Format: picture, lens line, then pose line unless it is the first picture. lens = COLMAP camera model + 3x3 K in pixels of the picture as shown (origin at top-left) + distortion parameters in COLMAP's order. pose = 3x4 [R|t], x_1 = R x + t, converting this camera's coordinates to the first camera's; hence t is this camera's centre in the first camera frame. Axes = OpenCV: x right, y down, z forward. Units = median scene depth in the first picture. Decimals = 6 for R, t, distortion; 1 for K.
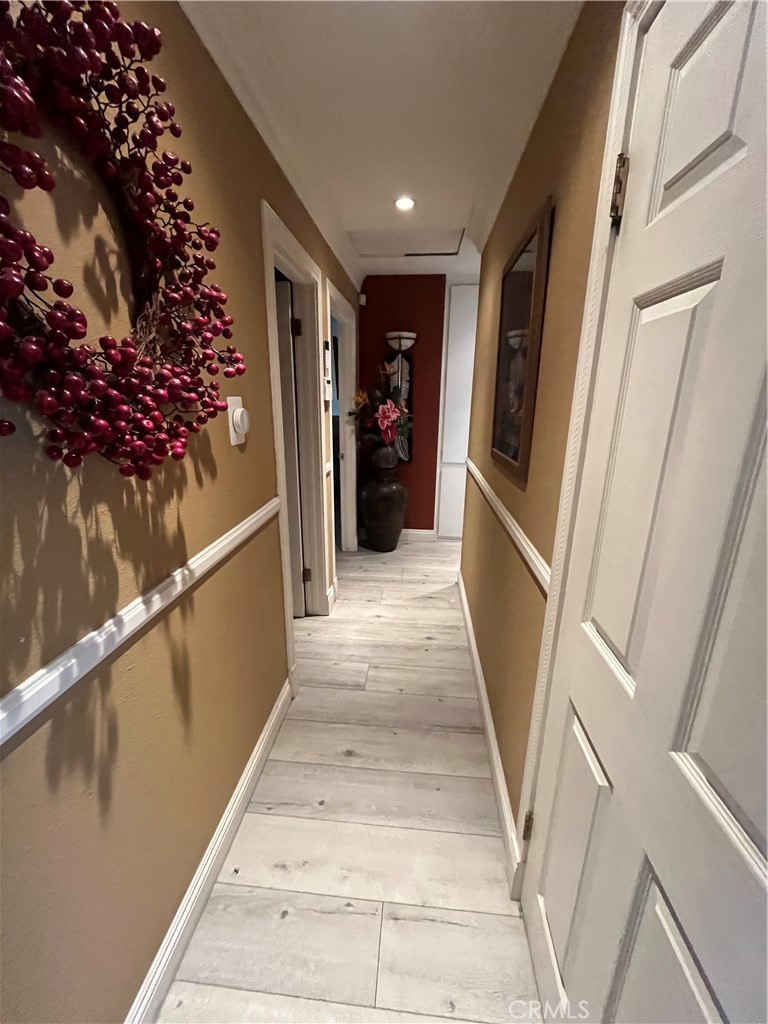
lens RADIAL K [[415.3, 0, 386.5], [0, 415.3, 512.1], [0, 0, 1]] dist [-0.001100, -0.000050]
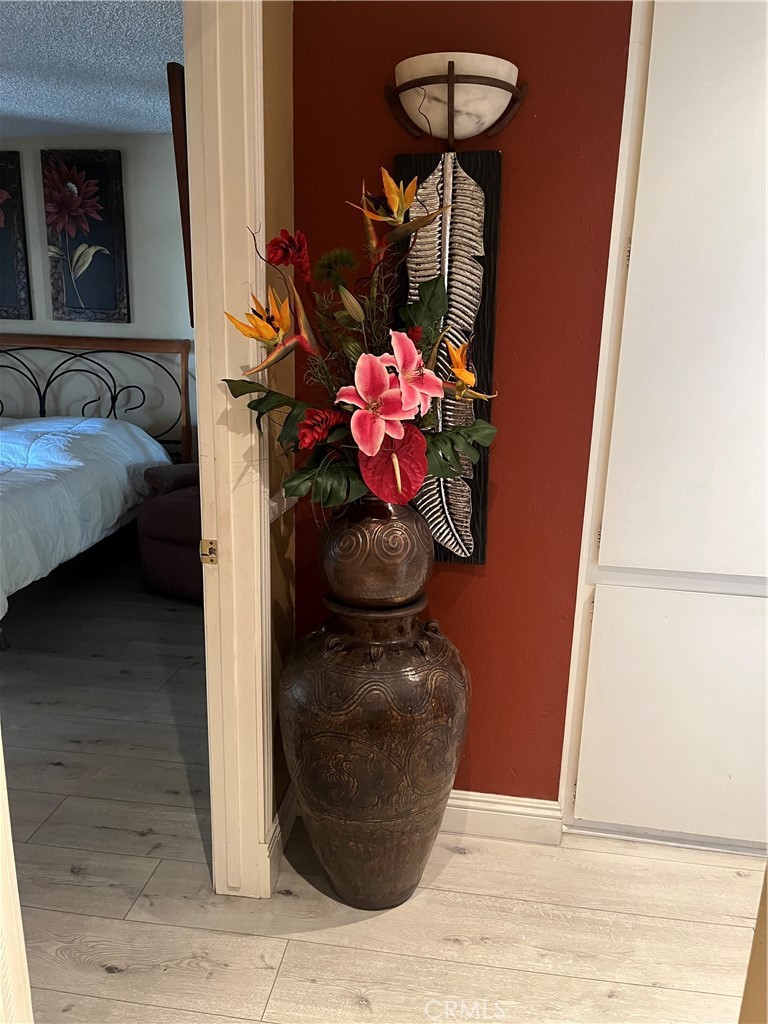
lens RADIAL K [[776.1, 0, 383.4], [0, 776.1, 510.0], [0, 0, 1]] dist [0.045833, -0.034540]
pose [[0.998188, 0.026885, -0.053835, 0.023739], [-0.028544, 0.999134, -0.030285, -0.149176], [0.052974, 0.031767, 0.998090, 0.535444]]
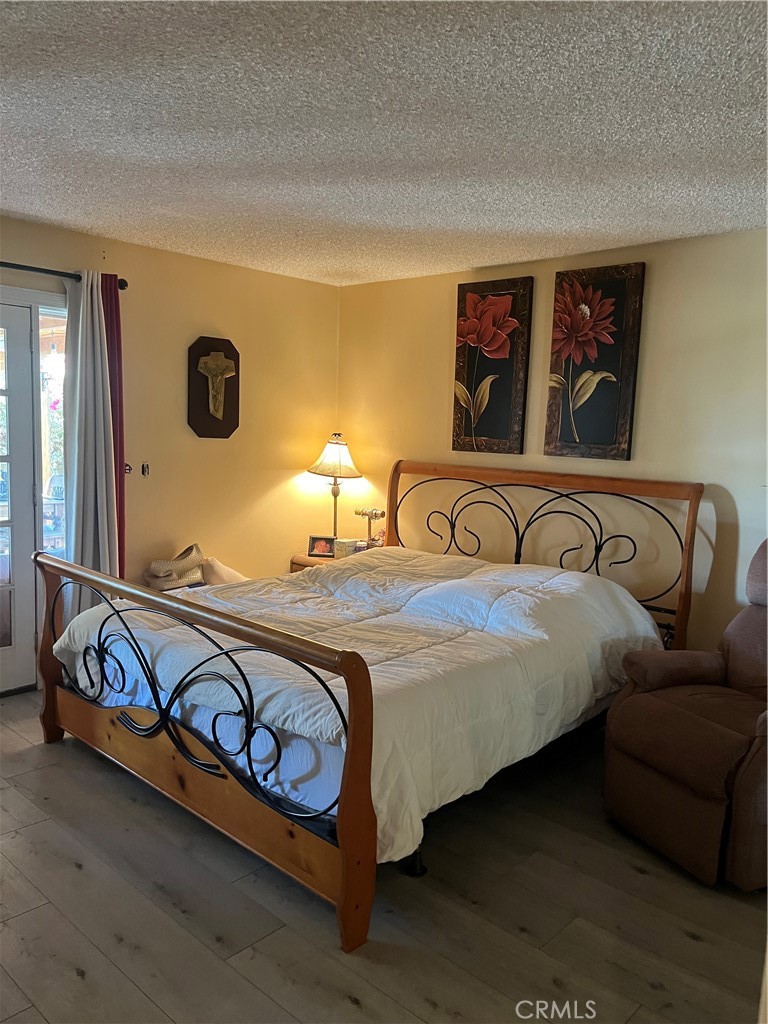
lens RADIAL K [[776.1, 0, 385.9], [0, 776.1, 515.7], [0, 0, 1]] dist [0.045833, -0.034540]
pose [[0.785559, 0.089715, -0.612248, -0.010671], [-0.193360, 0.975477, -0.105155, -0.179159], [0.587800, 0.200989, 0.783642, 0.619943]]
